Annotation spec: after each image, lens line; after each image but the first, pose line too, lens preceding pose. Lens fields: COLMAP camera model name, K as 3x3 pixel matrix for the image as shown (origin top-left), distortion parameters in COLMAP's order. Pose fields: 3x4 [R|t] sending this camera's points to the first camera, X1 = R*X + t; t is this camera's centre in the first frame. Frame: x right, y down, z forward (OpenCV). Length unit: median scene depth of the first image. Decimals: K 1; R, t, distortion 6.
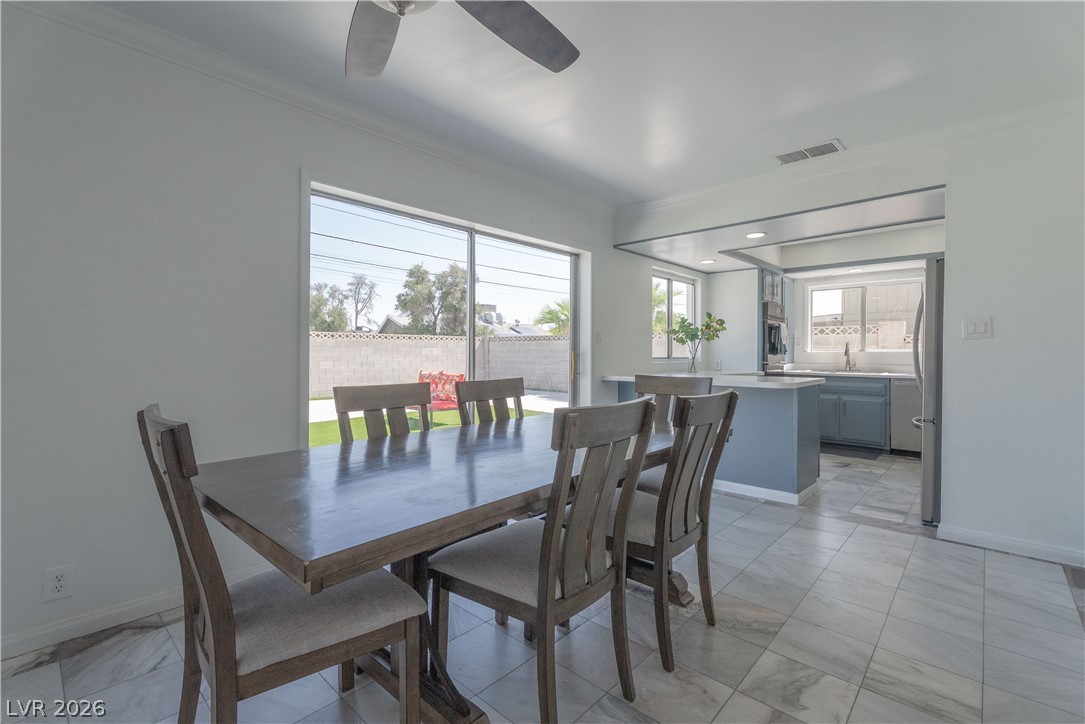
lens RADIAL K [[483.0, 0, 537.0], [0, 483.0, 356.1], [0, 0, 1]] dist [0.001349, 0.000153]
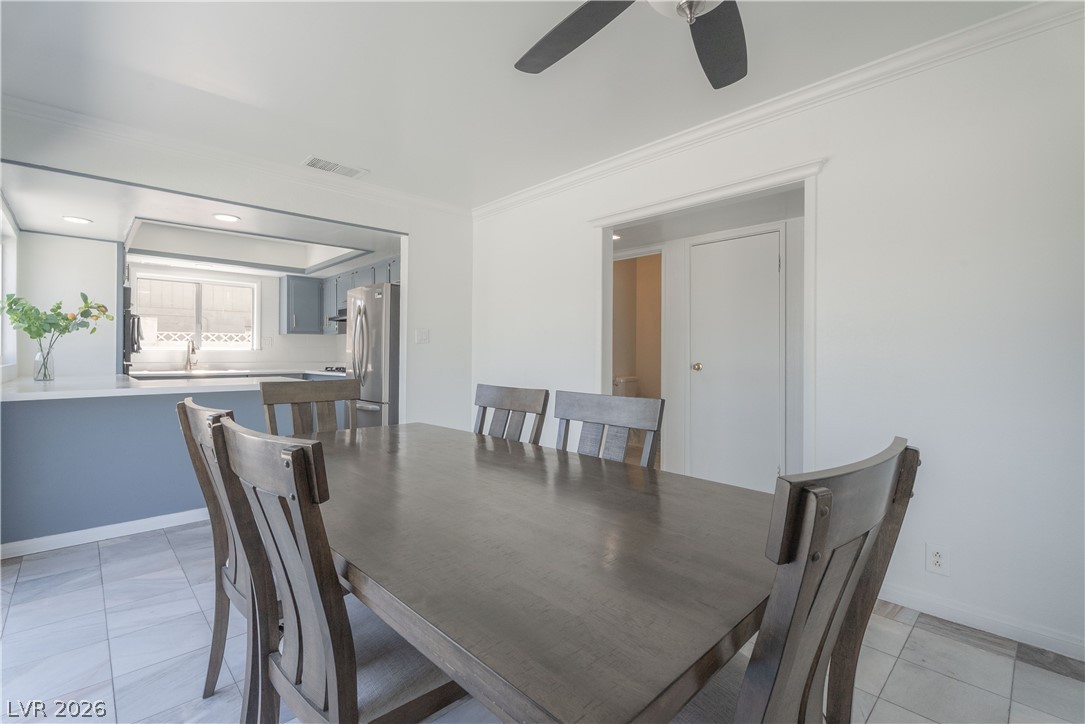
lens RADIAL K [[483.0, 0, 537.0], [0, 483.0, 356.1], [0, 0, 1]] dist [0.001349, 0.000153]
pose [[0.063688, -0.008531, 0.997933, -0.295615], [-0.000215, 0.999963, 0.008562, -0.005017], [-0.997970, -0.000760, 0.063684, 0.284152]]
